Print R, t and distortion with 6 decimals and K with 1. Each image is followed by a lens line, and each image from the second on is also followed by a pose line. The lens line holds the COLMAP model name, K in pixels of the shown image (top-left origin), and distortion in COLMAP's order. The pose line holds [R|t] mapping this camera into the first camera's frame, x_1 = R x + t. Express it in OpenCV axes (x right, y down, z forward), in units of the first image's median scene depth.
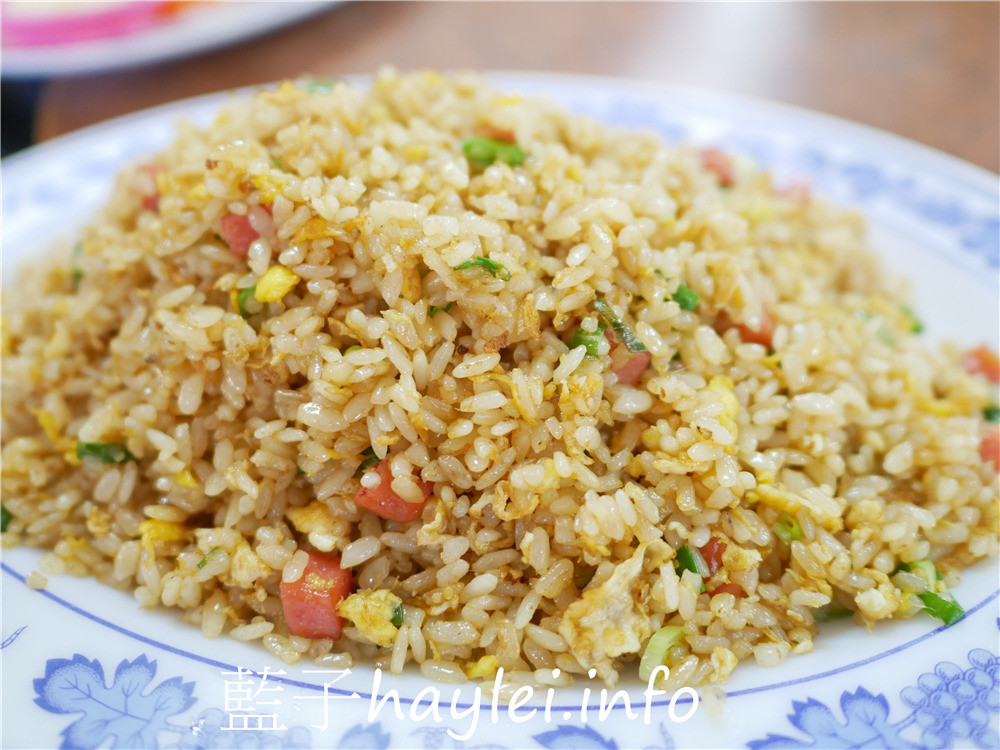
lens RADIAL K [[869.4, 0, 500.0], [0, 869.4, 375.0], [0, 0, 1]] dist [-0.045220, -0.000627]
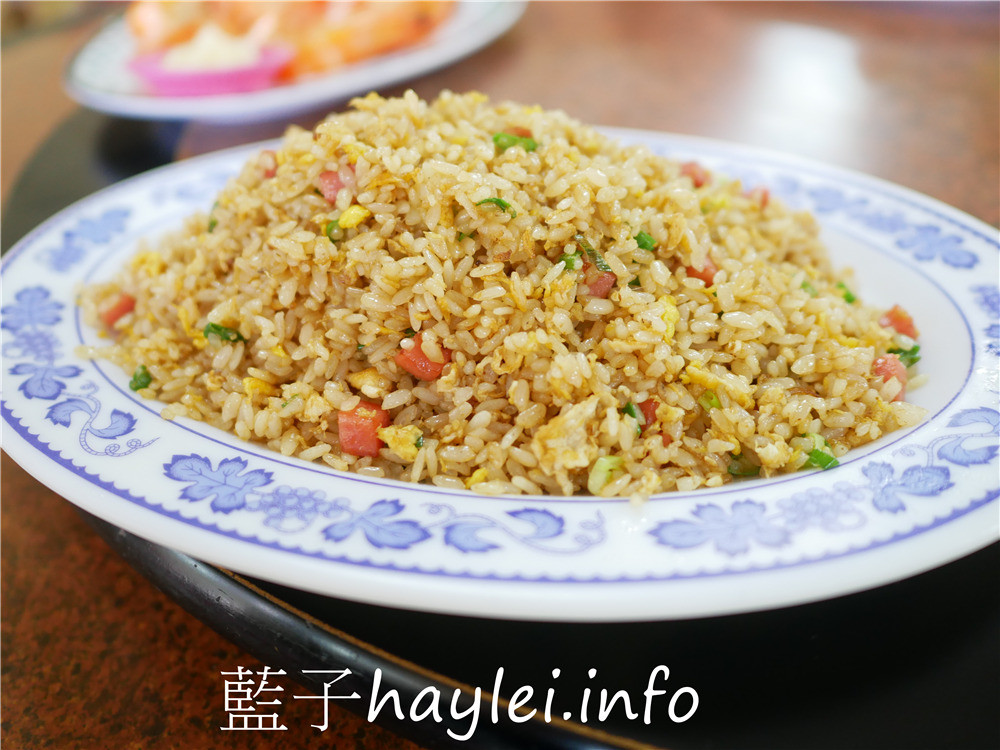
lens RADIAL K [[911.6, 0, 500.0], [0, 911.6, 375.0], [0, 0, 1]] dist [-0.049283, -0.000803]
pose [[0.994569, 0.048593, -0.092037, 0.135542], [-0.061152, 0.988408, -0.138963, 0.353442], [0.084217, 0.143836, 0.986011, -0.432513]]
